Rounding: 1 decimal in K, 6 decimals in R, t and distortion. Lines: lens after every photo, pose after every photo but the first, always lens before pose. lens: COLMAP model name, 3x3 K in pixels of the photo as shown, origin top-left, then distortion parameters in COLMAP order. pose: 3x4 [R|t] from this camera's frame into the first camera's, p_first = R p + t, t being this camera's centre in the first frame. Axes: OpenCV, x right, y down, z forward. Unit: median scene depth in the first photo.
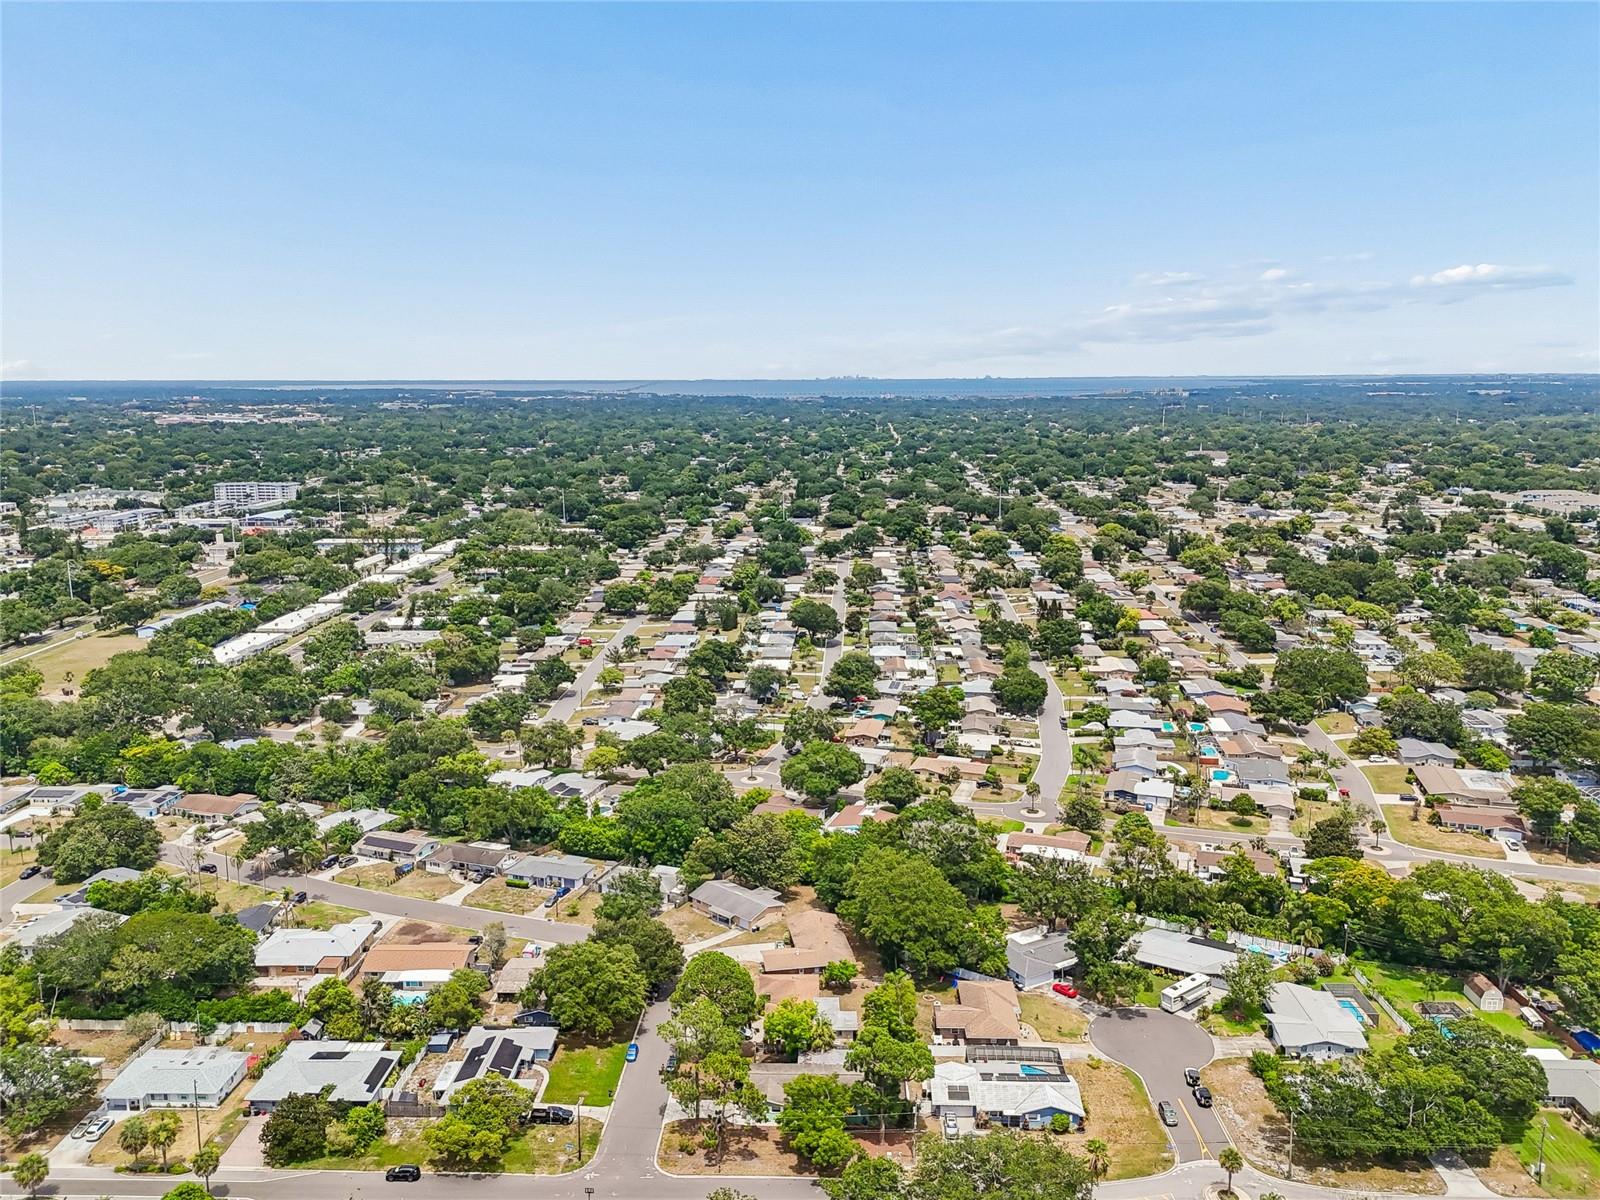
lens RADIAL K [[1210.3, 0, 830.5], [0, 1210.3, 596.2], [0, 0, 1]] dist [0.092737, -0.082761]
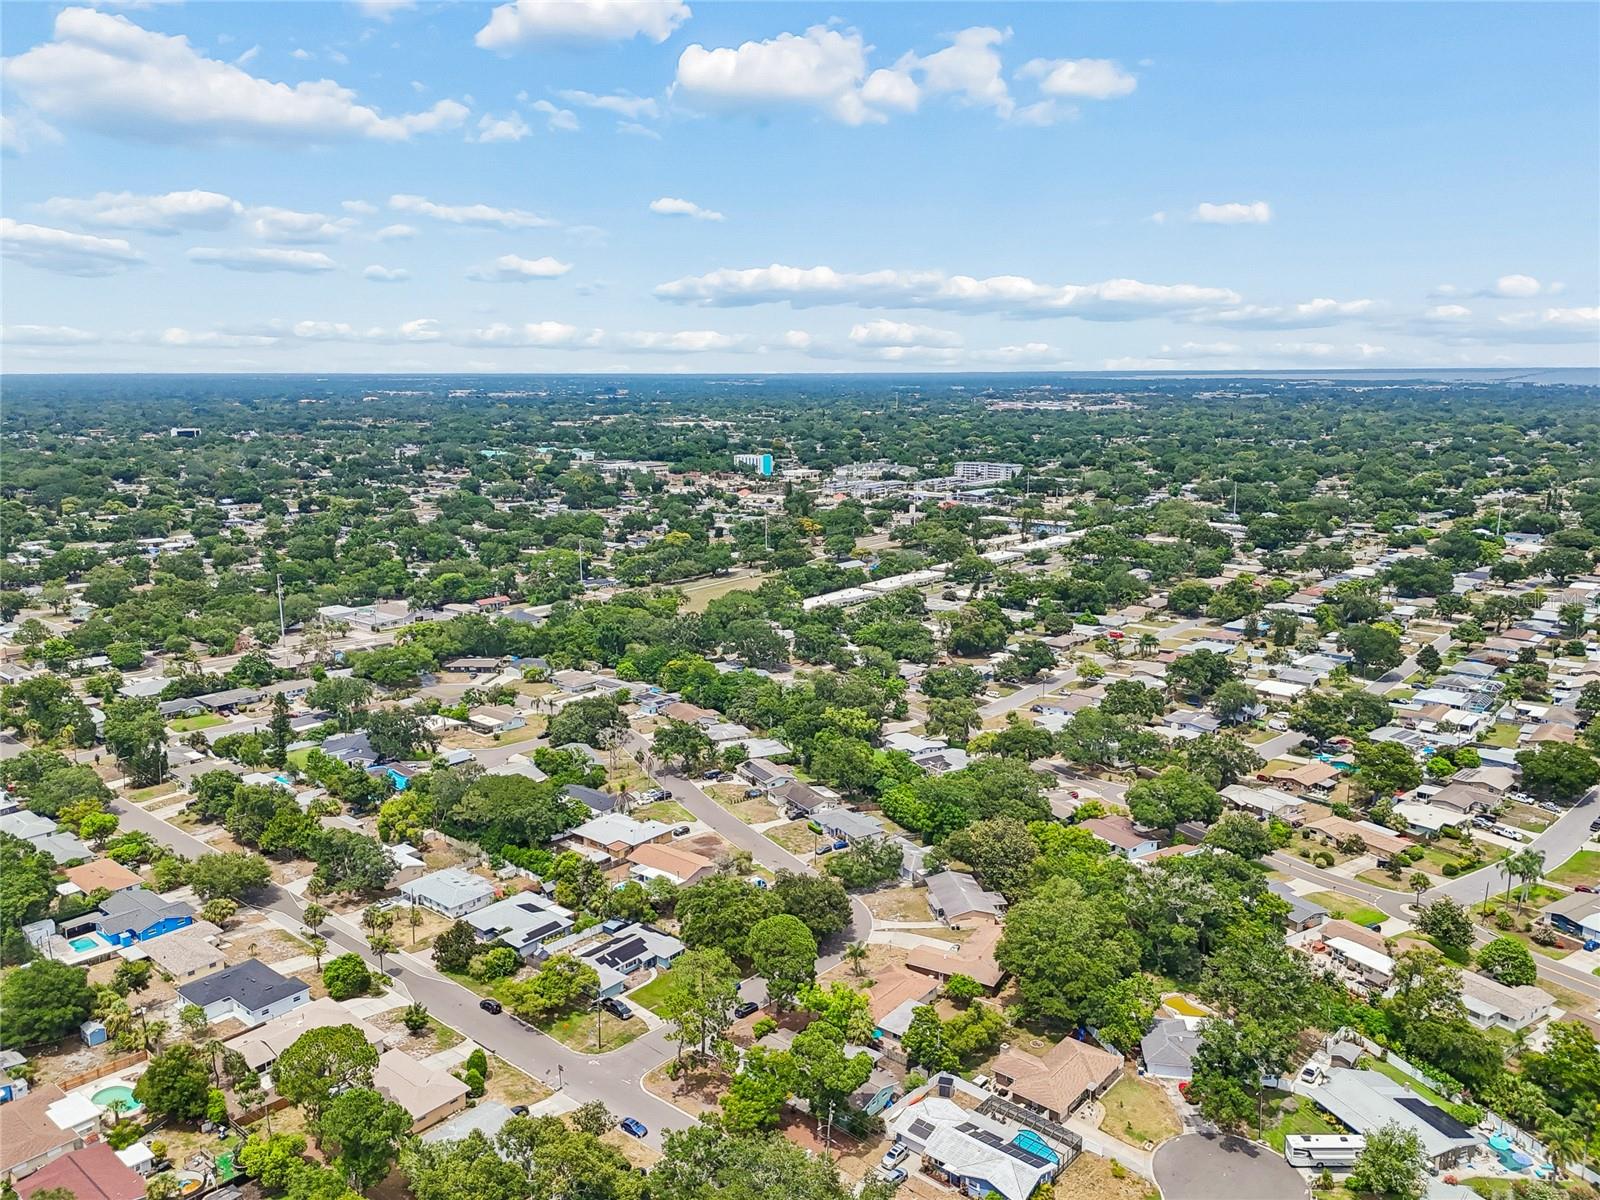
lens RADIAL K [[1210.3, 0, 830.5], [0, 1210.3, 596.2], [0, 0, 1]] dist [0.092737, -0.082761]
pose [[0.783134, 0.118408, -0.610475, 0.387977], [-0.113581, 0.992427, 0.046786, -0.024584], [0.611392, 0.032698, 0.790652, 0.134833]]
